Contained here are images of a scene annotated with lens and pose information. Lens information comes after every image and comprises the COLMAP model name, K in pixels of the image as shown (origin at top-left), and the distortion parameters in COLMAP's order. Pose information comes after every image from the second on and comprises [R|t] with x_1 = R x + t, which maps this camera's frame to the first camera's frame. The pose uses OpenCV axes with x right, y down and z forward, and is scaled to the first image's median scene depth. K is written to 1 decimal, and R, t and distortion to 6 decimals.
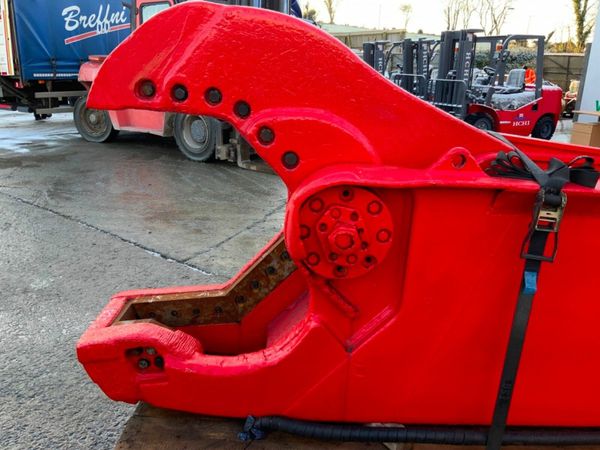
lens RADIAL K [[493.6, 0, 300.4], [0, 493.6, 226.9], [0, 0, 1]] dist [0.109577, -0.201940]
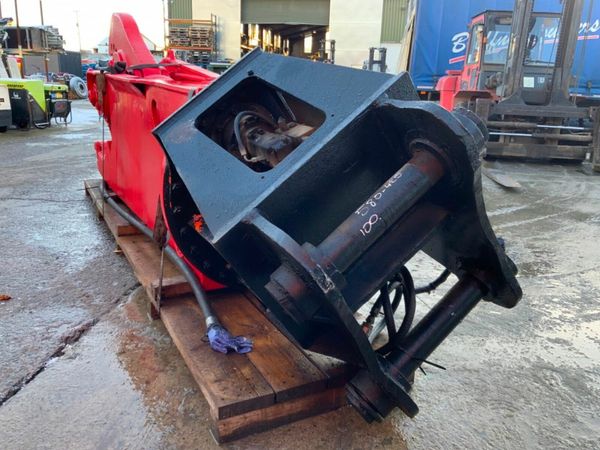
lens RADIAL K [[499.6, 0, 300.0], [0, 499.6, 225.0], [0, 0, 1]] dist [0.049845, -0.100984]
pose [[0.503935, 0.232387, -0.831893, 0.628709], [-0.295869, 0.951303, 0.086516, 0.025654], [0.811487, 0.202533, 0.548150, 0.121534]]
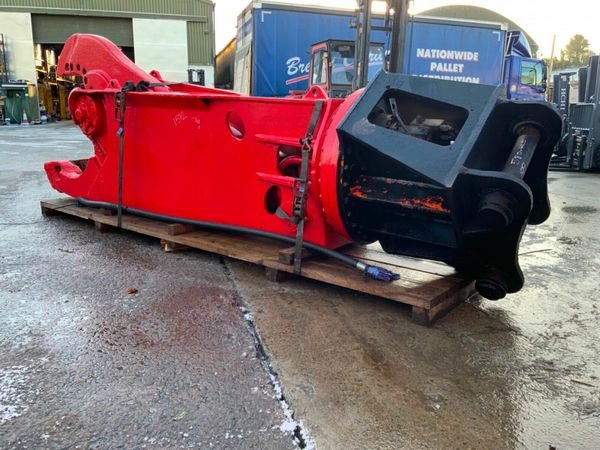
lens RADIAL K [[499.6, 0, 300.0], [0, 499.6, 225.0], [0, 0, 1]] dist [0.049845, -0.100984]
pose [[0.804323, 0.124431, -0.581017, 0.567967], [-0.185448, 0.981553, -0.046511, 0.108754], [0.564512, 0.145158, 0.812561, -0.091047]]
